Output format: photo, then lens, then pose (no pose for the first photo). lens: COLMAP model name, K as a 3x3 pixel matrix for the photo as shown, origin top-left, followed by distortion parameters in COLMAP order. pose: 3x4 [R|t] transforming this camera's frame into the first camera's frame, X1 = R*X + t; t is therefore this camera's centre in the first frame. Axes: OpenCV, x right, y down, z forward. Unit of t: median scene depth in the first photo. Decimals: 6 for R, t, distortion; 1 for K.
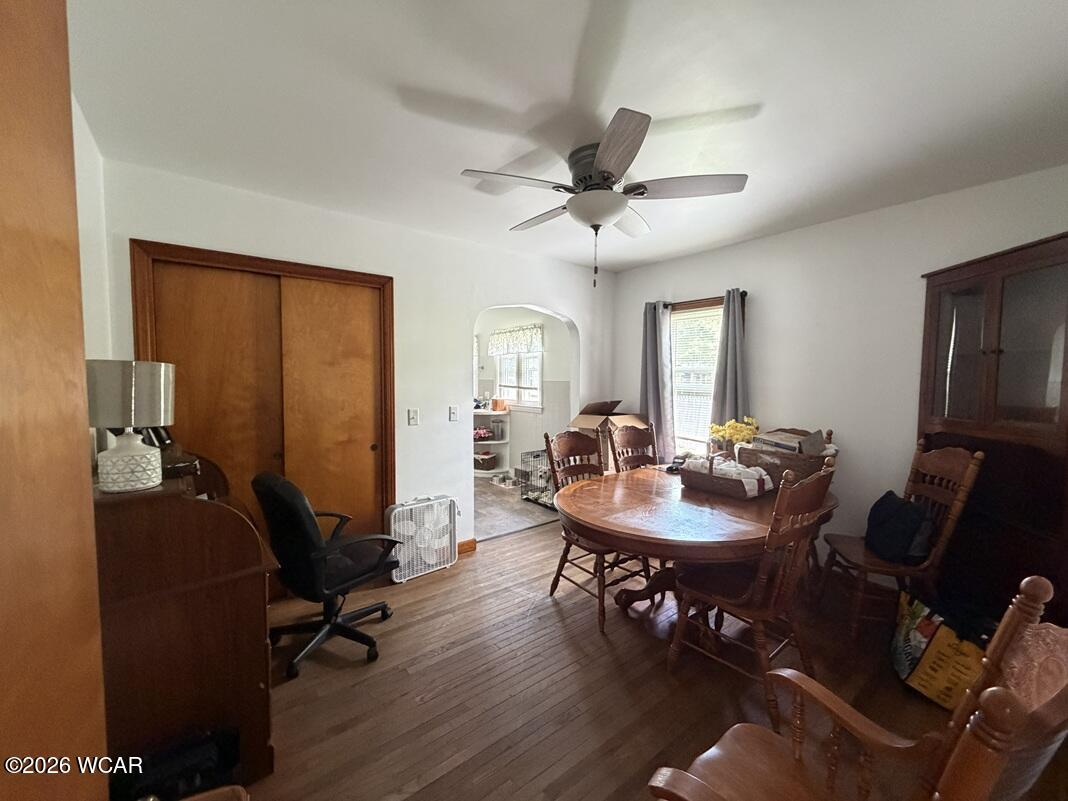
lens RADIAL K [[425.2, 0, 533.0], [0, 425.2, 398.1], [0, 0, 1]] dist [-0.002261, -0.000039]
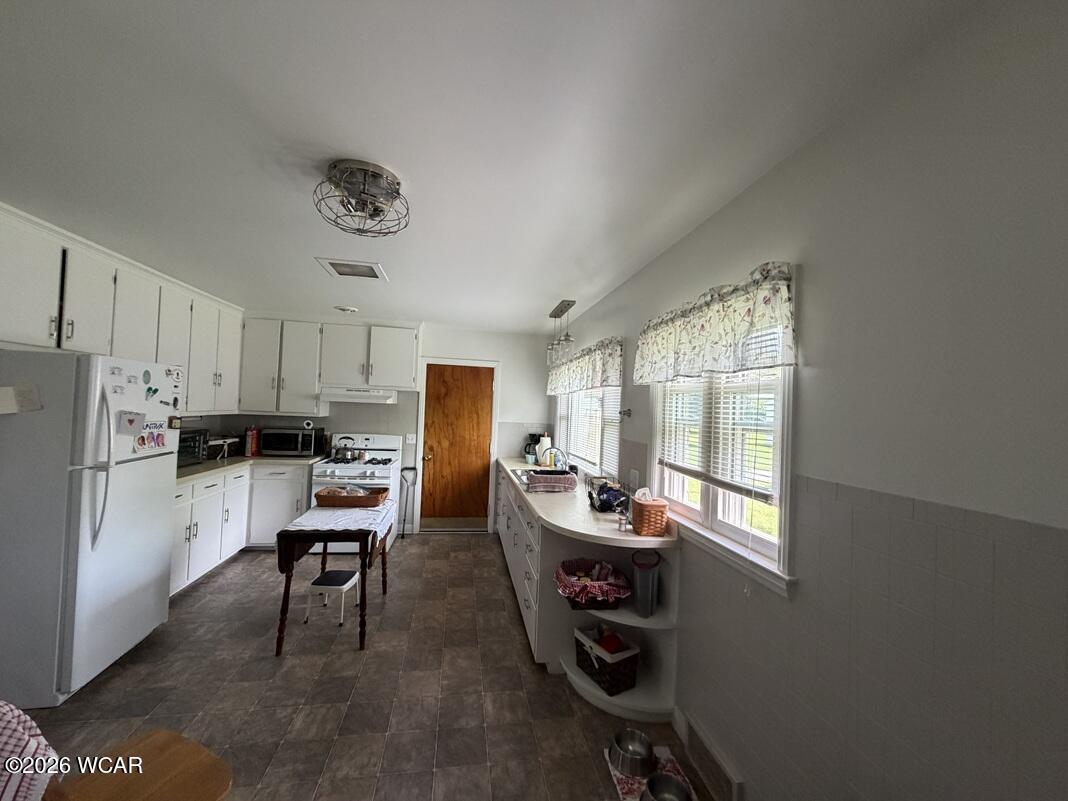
lens RADIAL K [[425.2, 0, 531.1], [0, 425.2, 397.7], [0, 0, 1]] dist [-0.002261, -0.000039]
pose [[0.876274, 0.013878, -0.481613, 0.004362], [-0.054785, 0.995972, -0.070980, -0.056964], [0.478688, 0.088583, 0.873505, 0.644784]]
